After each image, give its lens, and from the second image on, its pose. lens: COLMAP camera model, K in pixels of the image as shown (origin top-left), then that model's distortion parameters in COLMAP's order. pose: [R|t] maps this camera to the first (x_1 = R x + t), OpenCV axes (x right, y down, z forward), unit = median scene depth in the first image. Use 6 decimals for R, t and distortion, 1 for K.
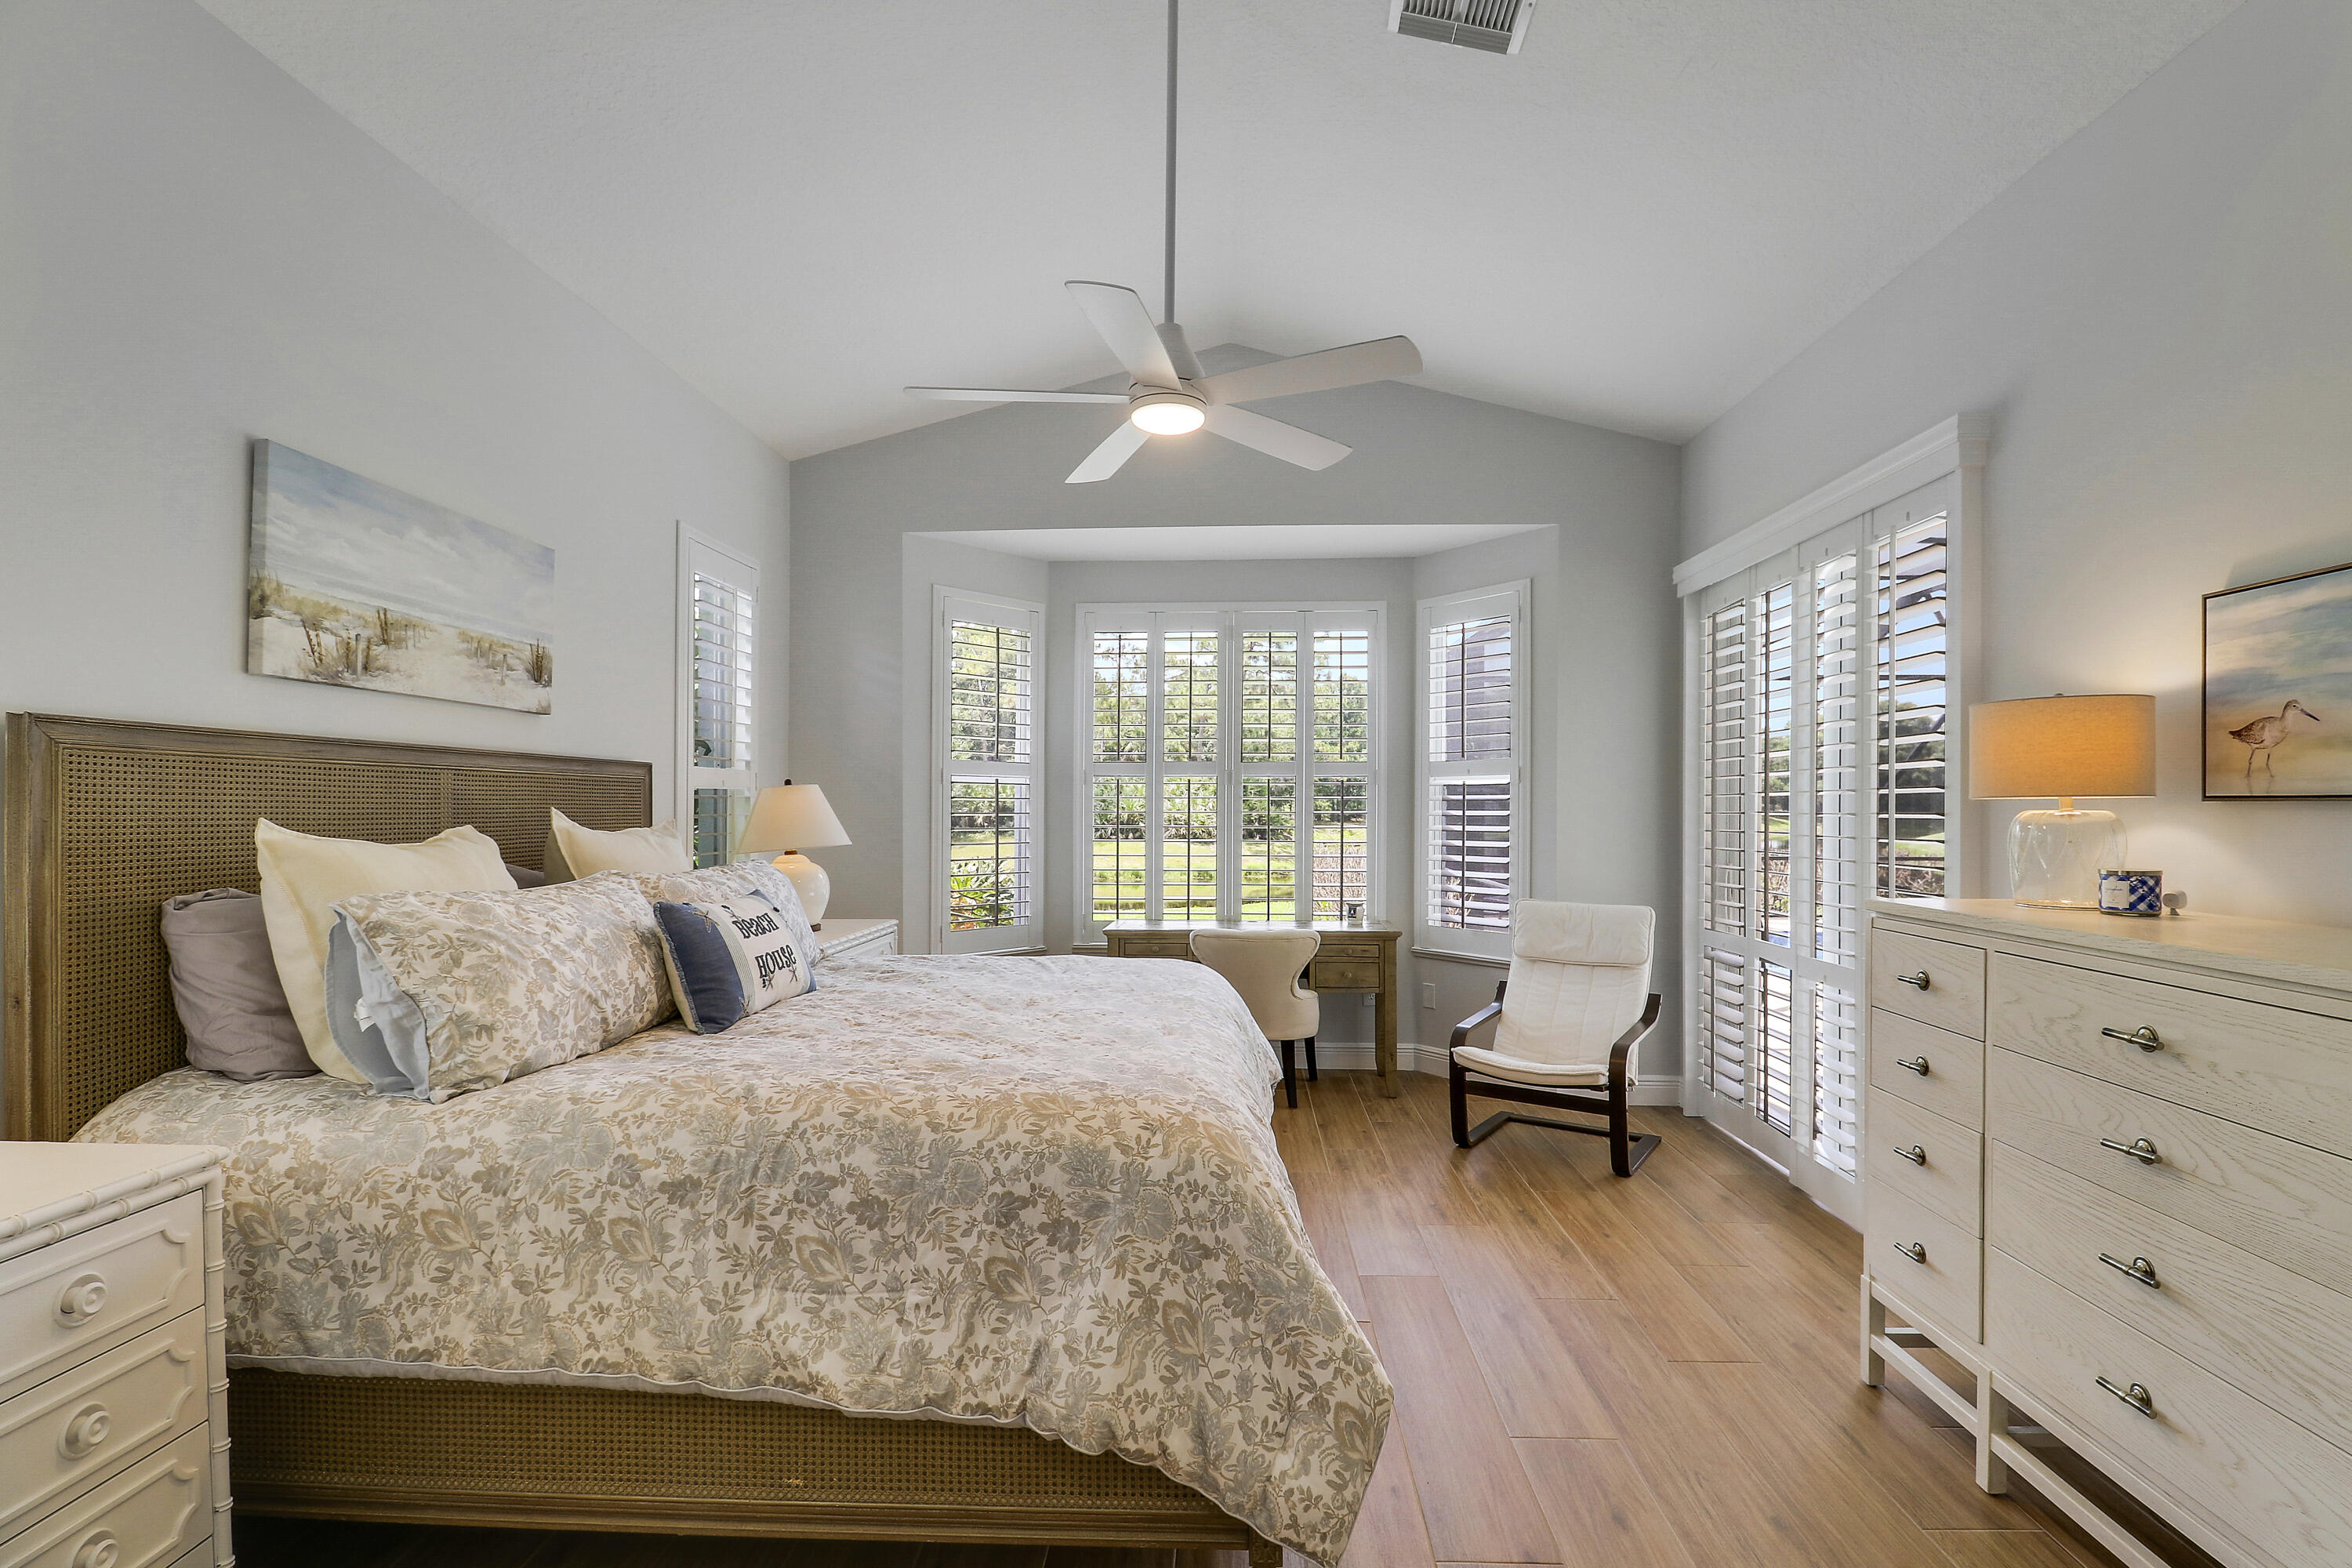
lens RADIAL K [[1100.4, 0, 1214.3], [0, 1100.4, 772.2], [0, 0, 1]] dist [0.002168, -0.013275]
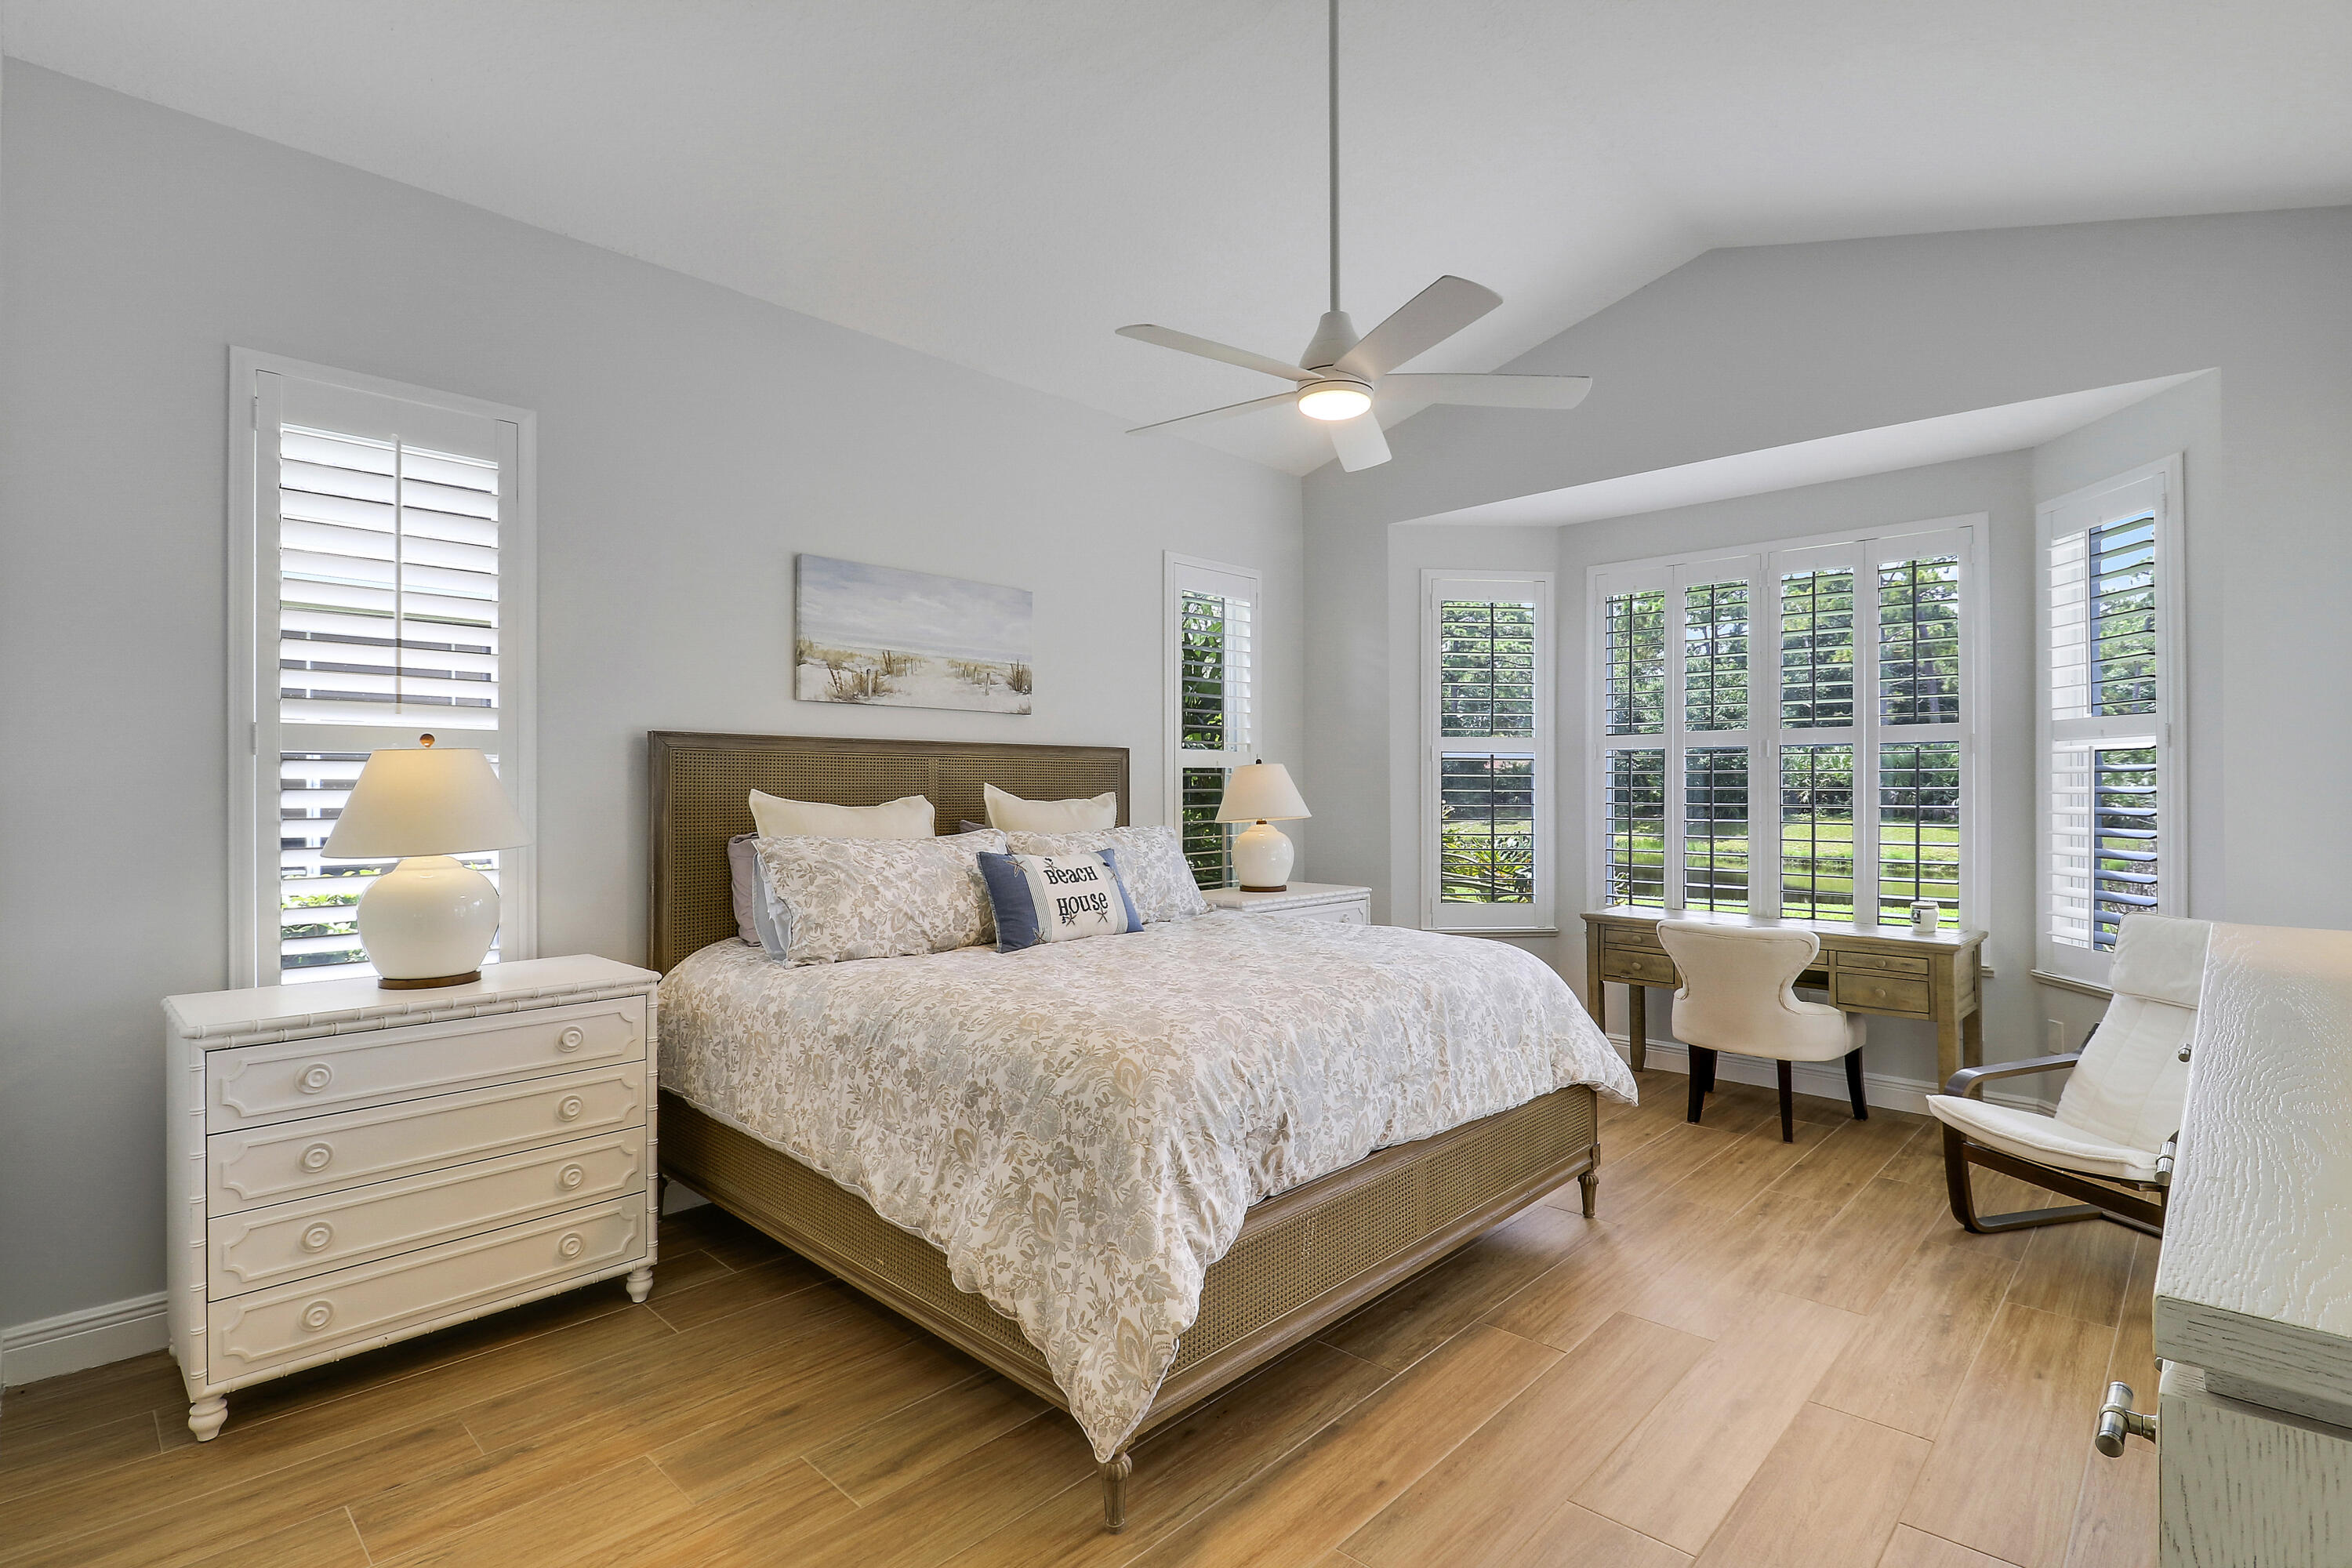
lens RADIAL K [[1113.5, 0, 1193.5], [0, 1113.5, 762.8], [0, 0, 1]] dist [-0.000914, -0.012895]
pose [[0.749142, -0.013888, -0.662264, 0.698891], [0.021335, 0.999767, 0.003169, 0.010258], [0.662065, -0.016504, 0.749264, 0.167039]]
